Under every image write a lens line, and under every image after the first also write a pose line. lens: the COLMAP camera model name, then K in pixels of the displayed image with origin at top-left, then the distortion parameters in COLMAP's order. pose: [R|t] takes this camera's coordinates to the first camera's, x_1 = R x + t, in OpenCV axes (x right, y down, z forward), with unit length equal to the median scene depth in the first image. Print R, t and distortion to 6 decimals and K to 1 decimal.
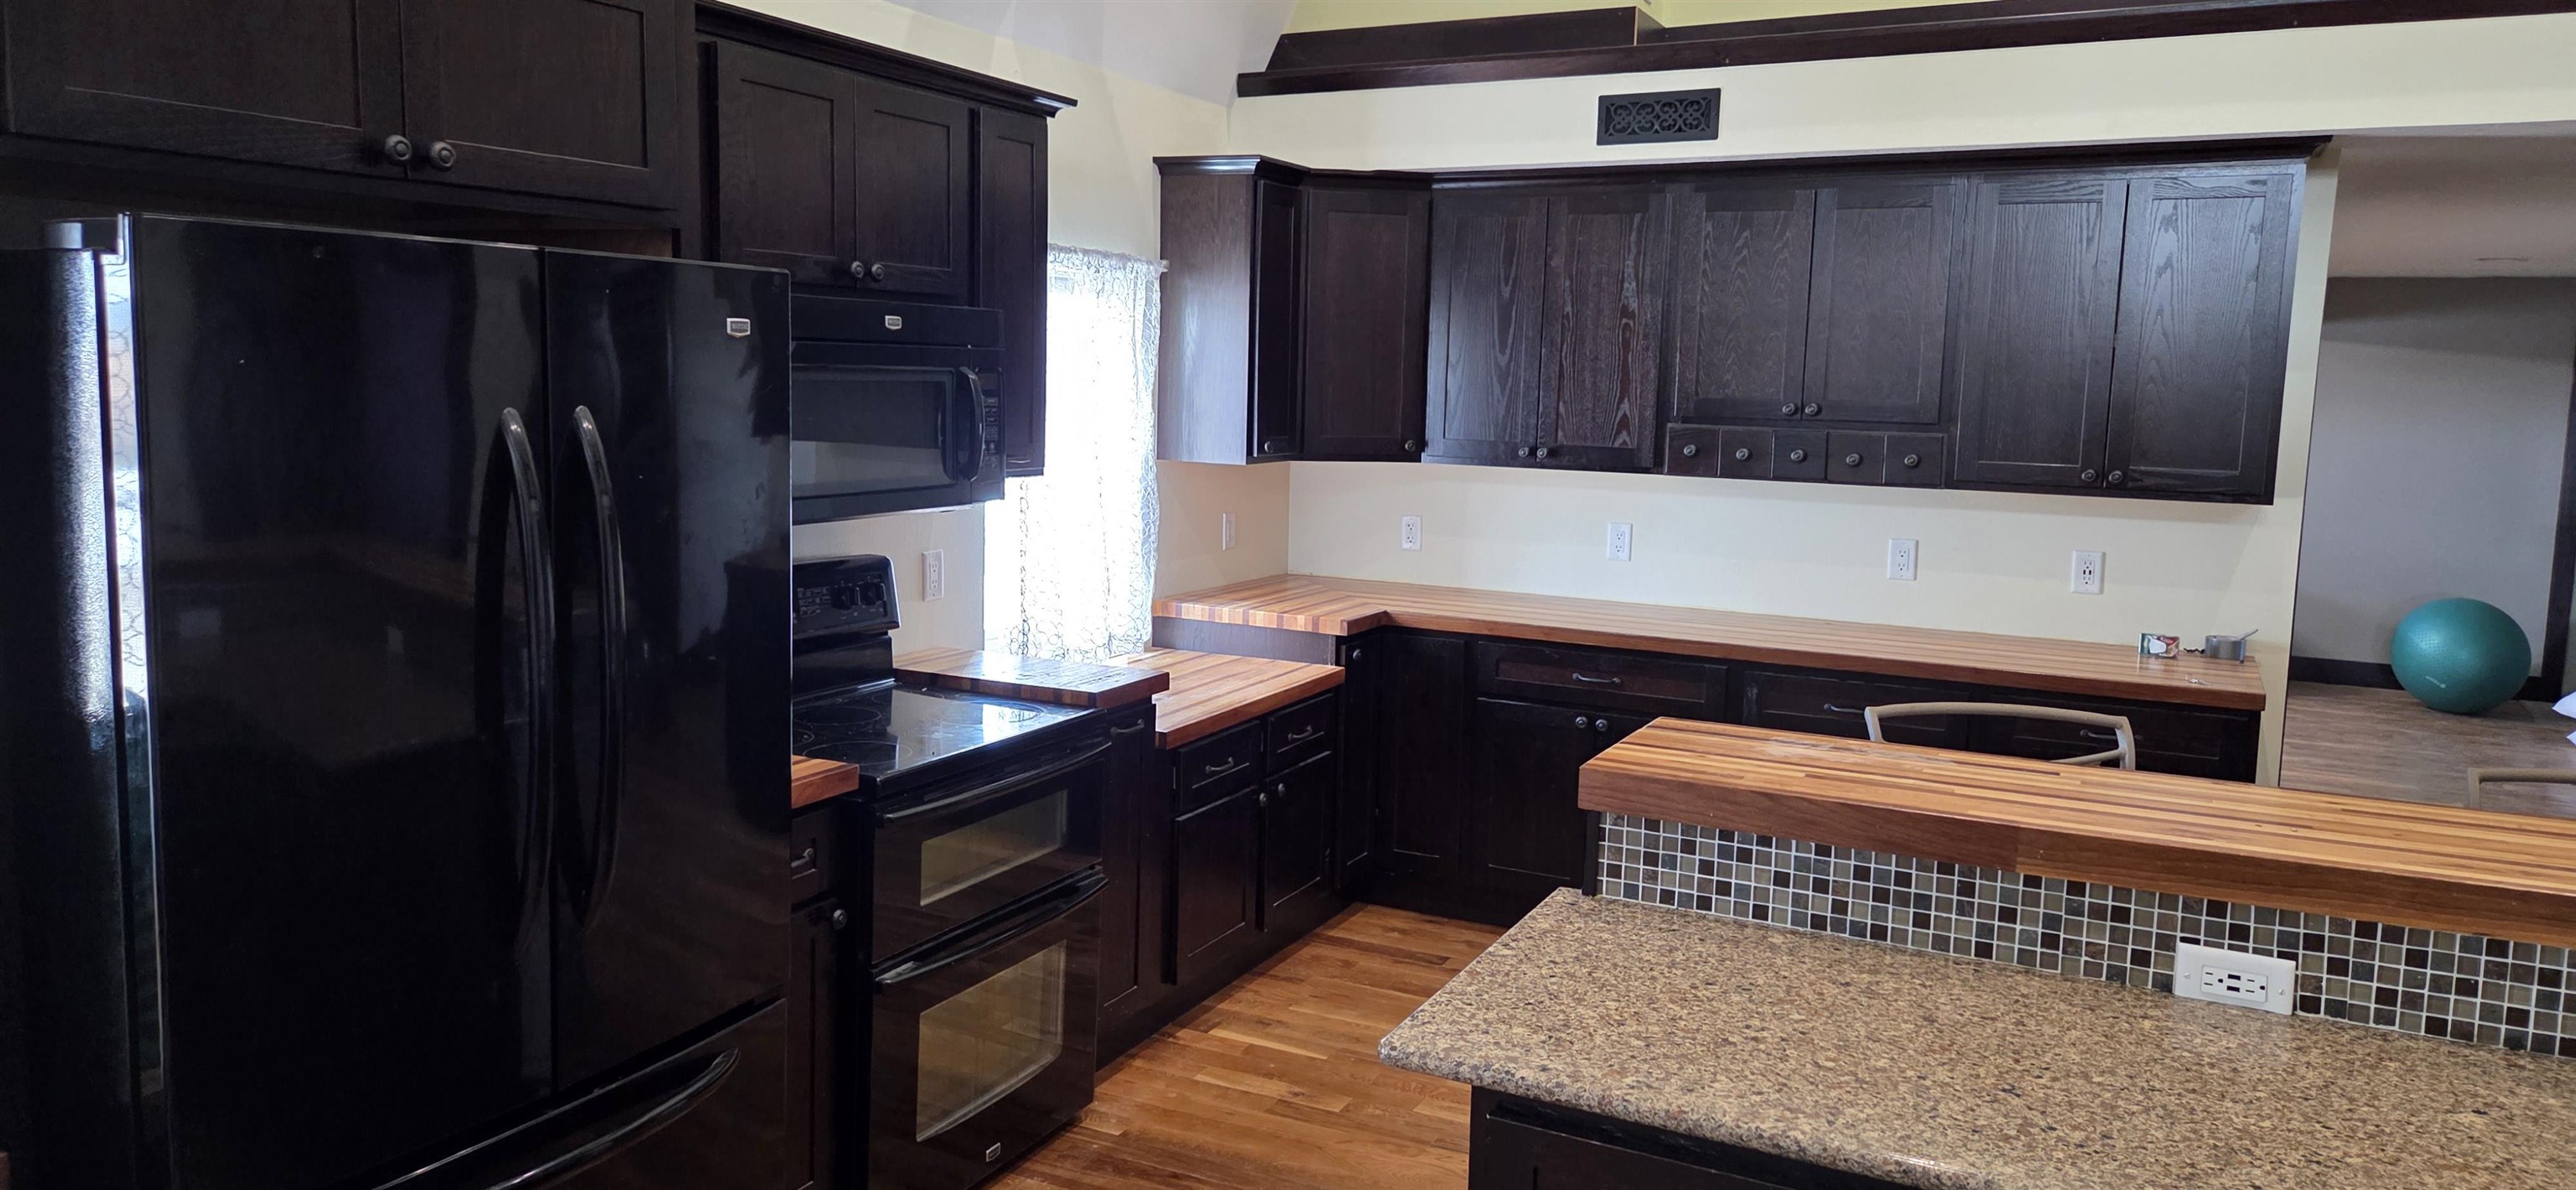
lens RADIAL K [[1715.3, 0, 1292.8], [0, 1715.3, 569.0], [0, 0, 1]] dist [0.077061, -0.065445]
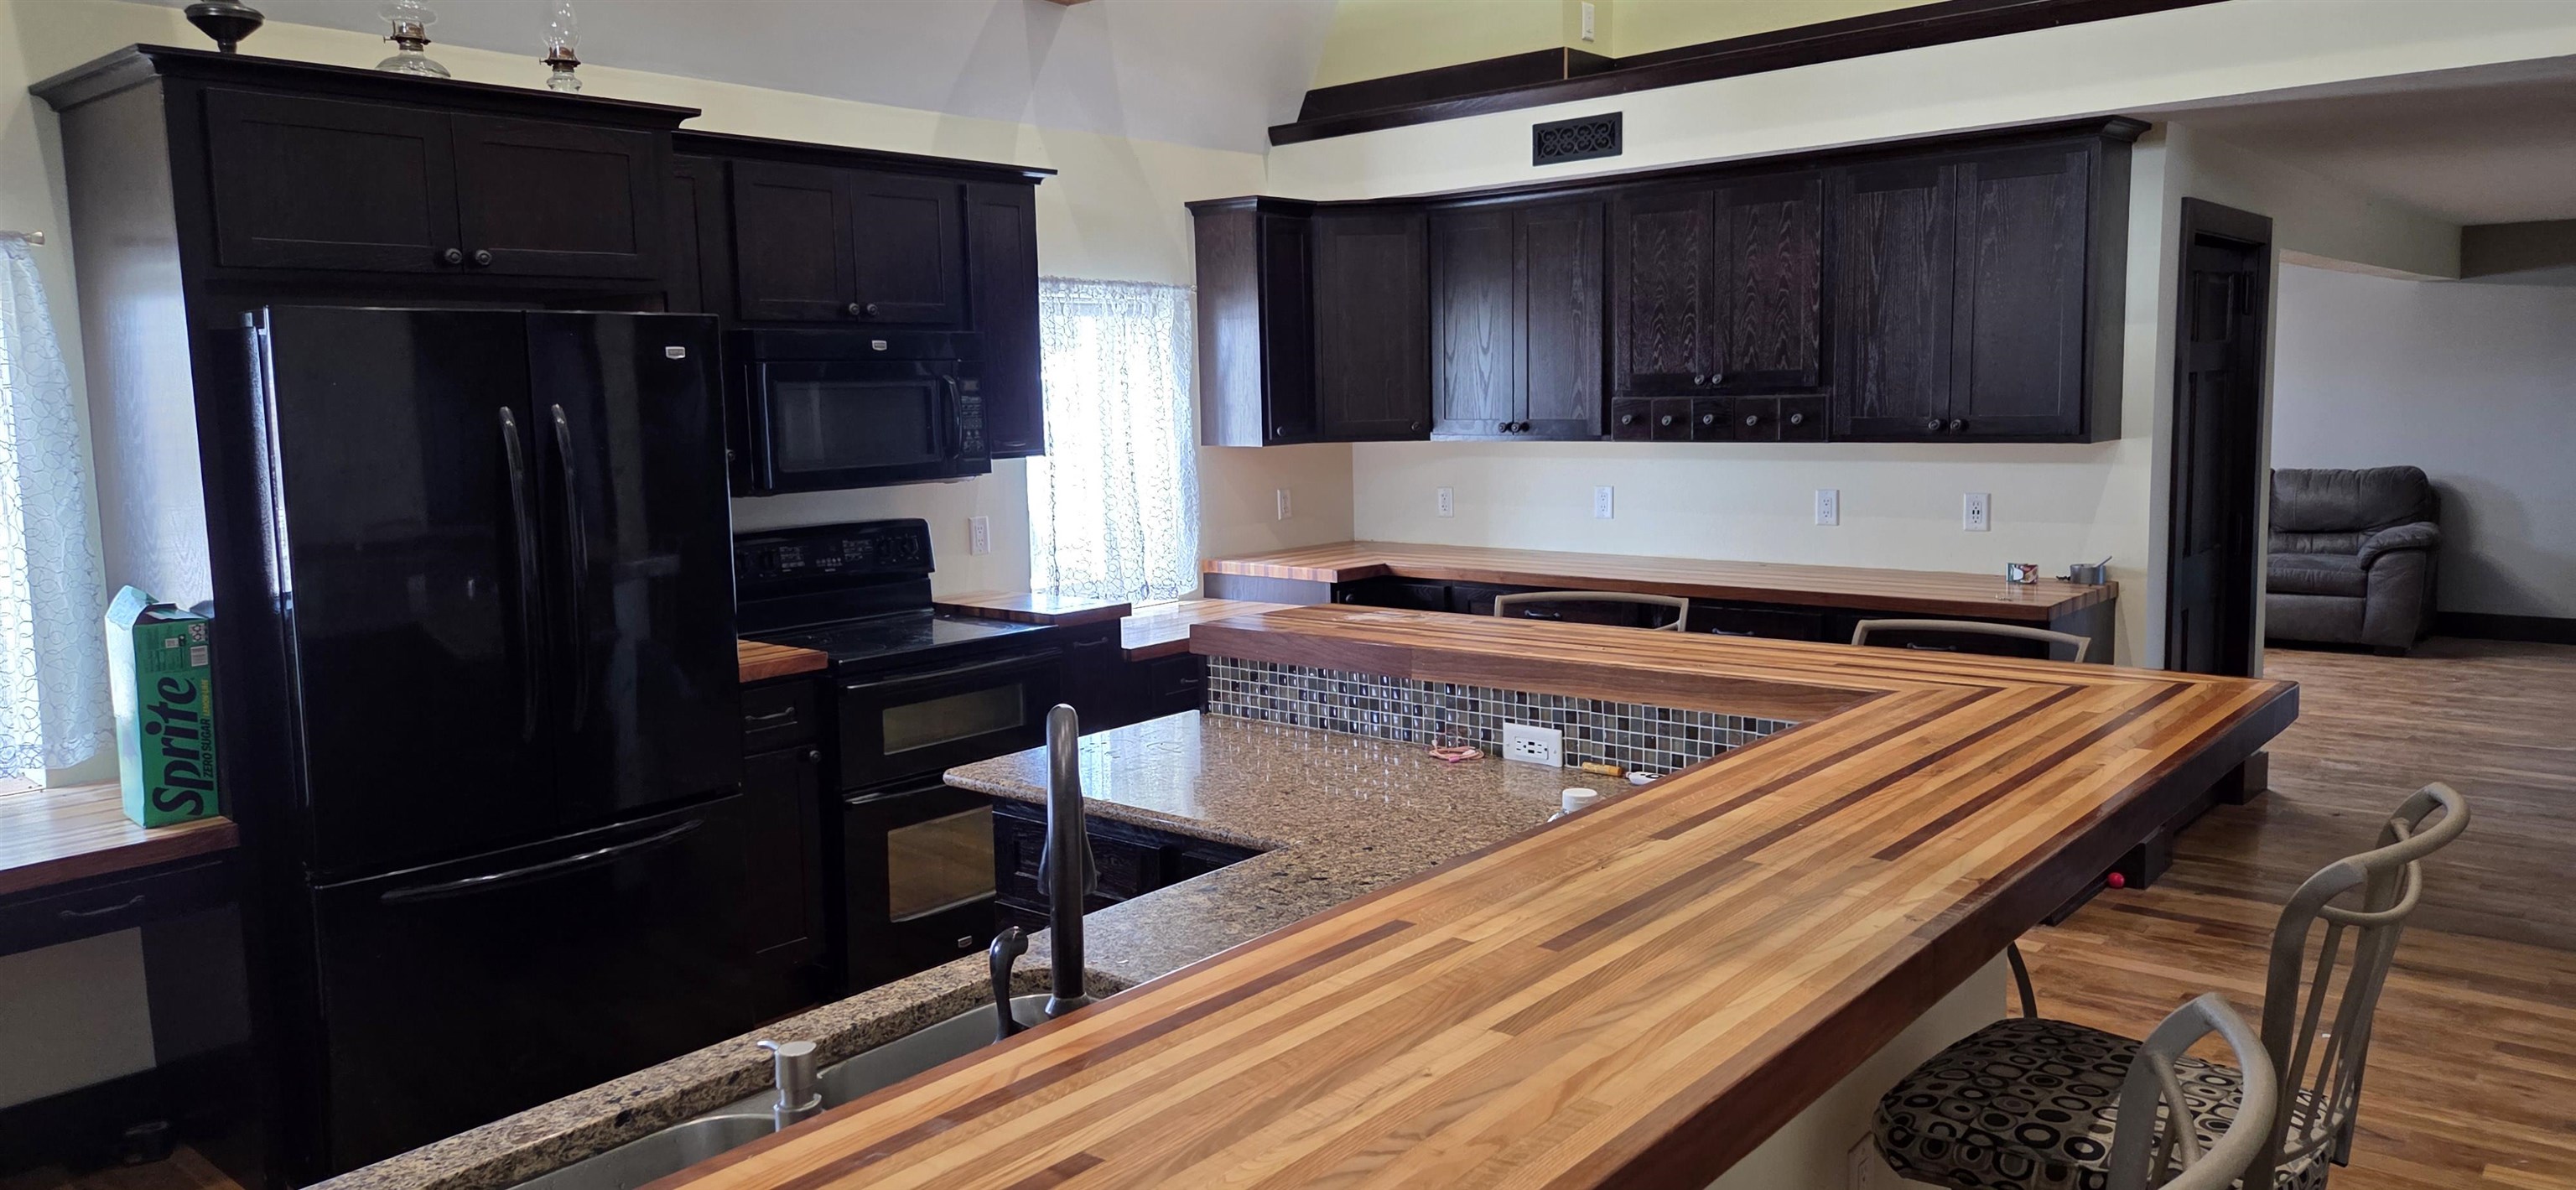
lens RADIAL K [[1715.3, 0, 1292.8], [0, 1715.3, 569.0], [0, 0, 1]] dist [0.077061, -0.065445]
pose [[0.970331, -0.021584, -0.240816, 0.367332], [0.019569, 0.999751, -0.010758, 0.051952], [0.240988, 0.005726, 0.970511, -0.238708]]
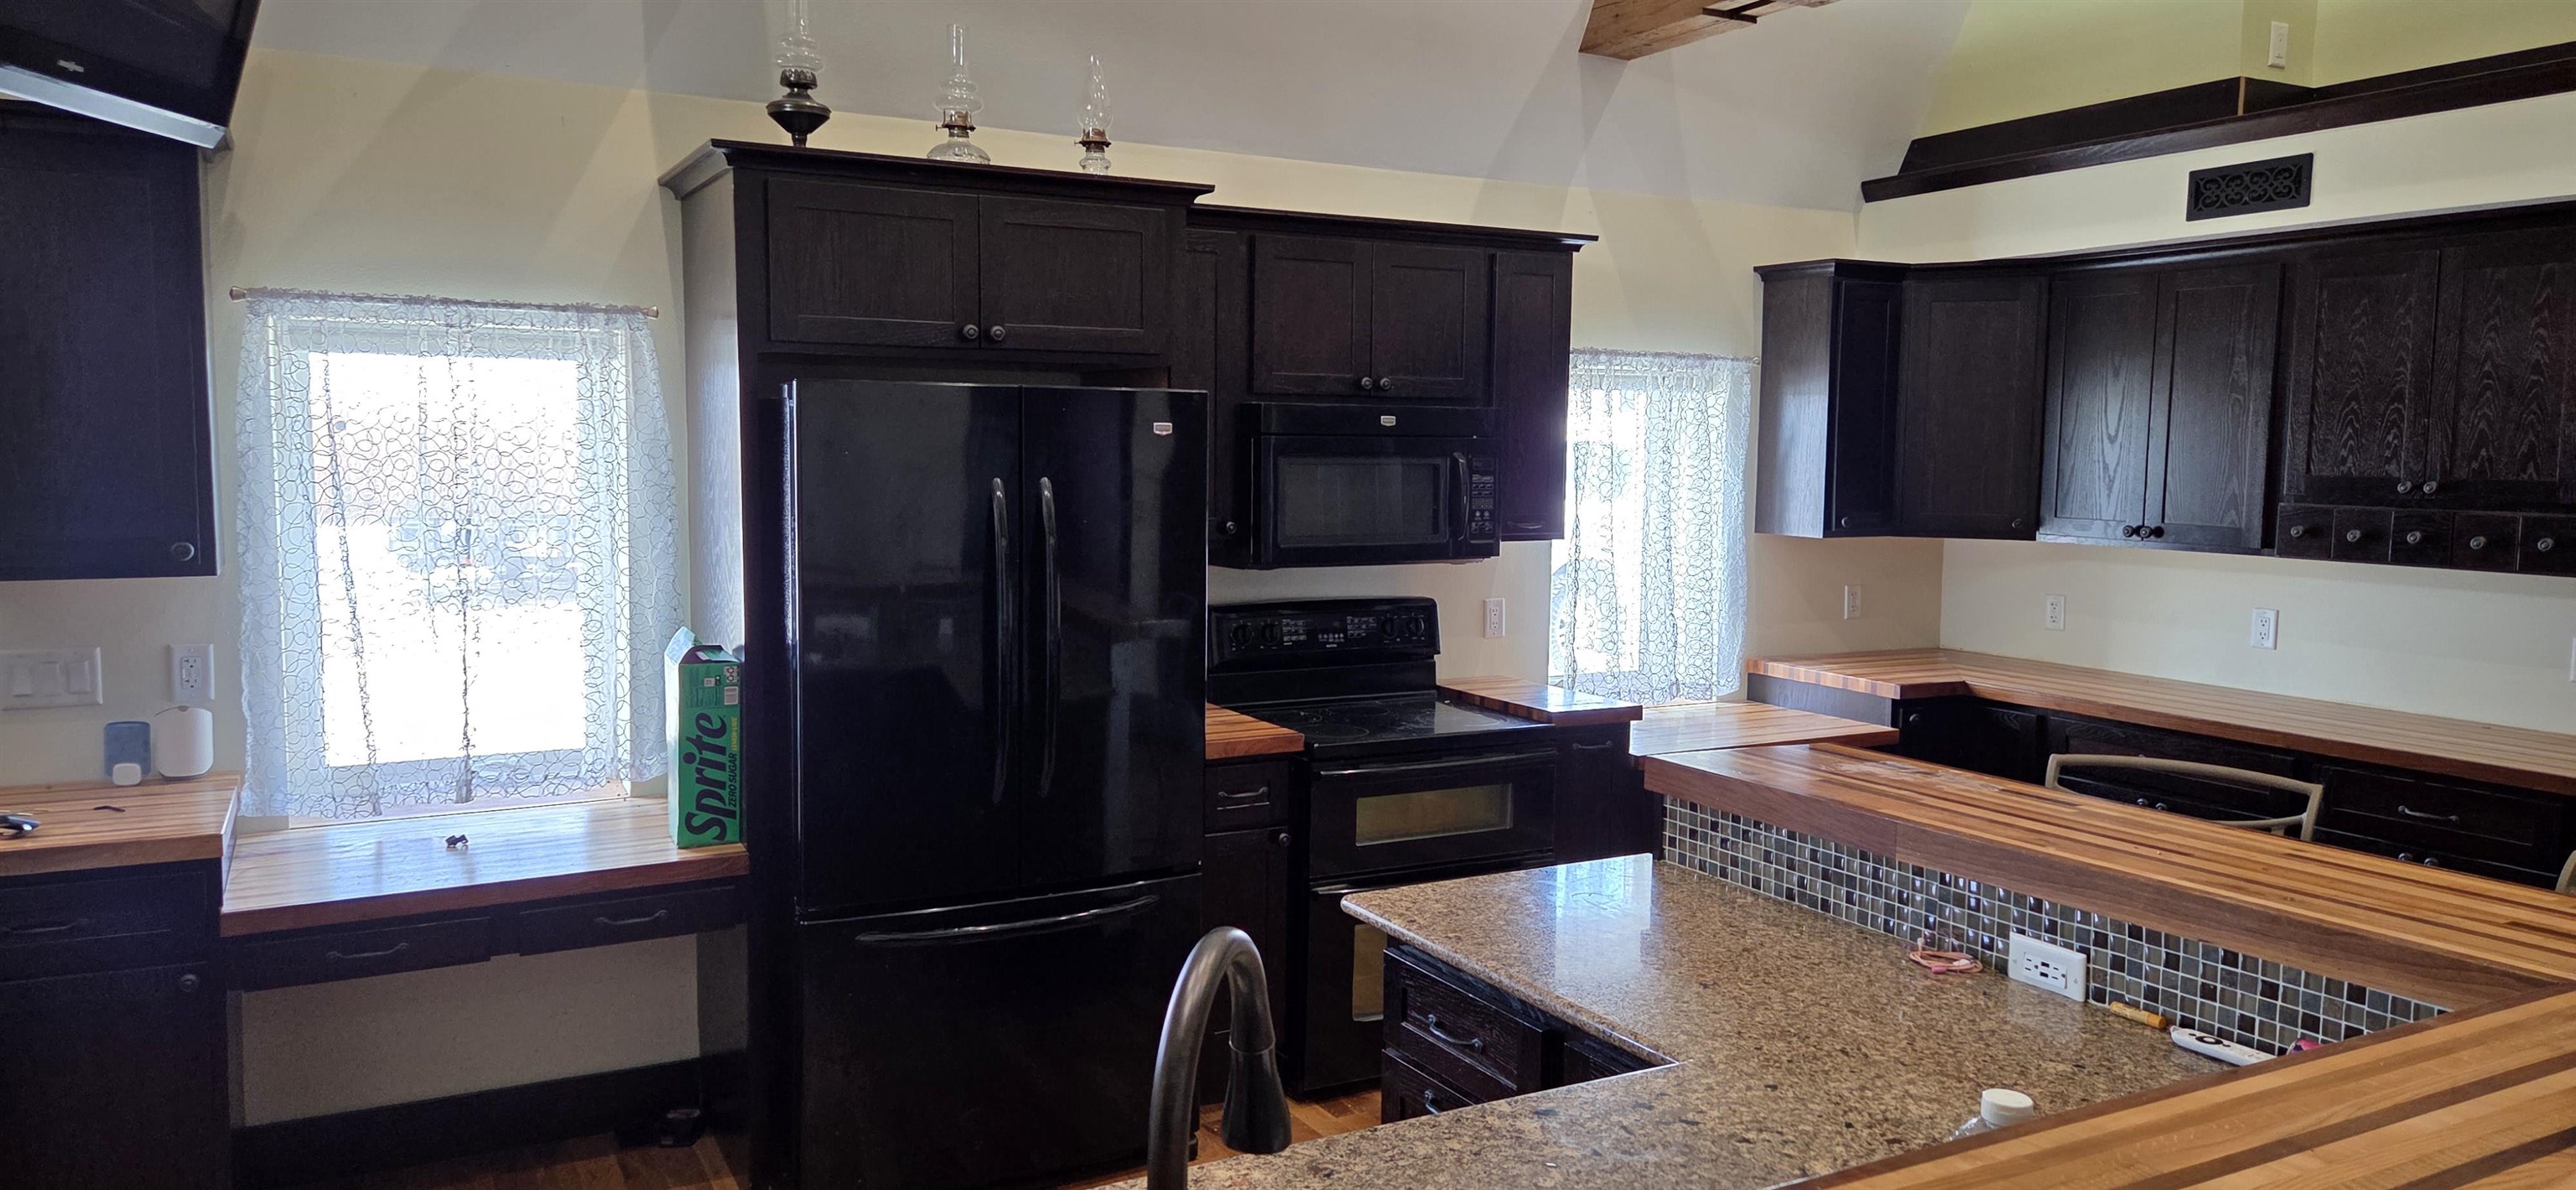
lens RADIAL K [[1715.4, 0, 1279.9], [0, 1715.4, 589.2], [0, 0, 1]] dist [0.081069, -0.065341]
pose [[0.820014, 0.034599, -0.571297, 0.408580], [-0.057913, 0.998064, -0.022681, 0.021661], [0.569406, 0.051684, 0.820430, -0.130088]]
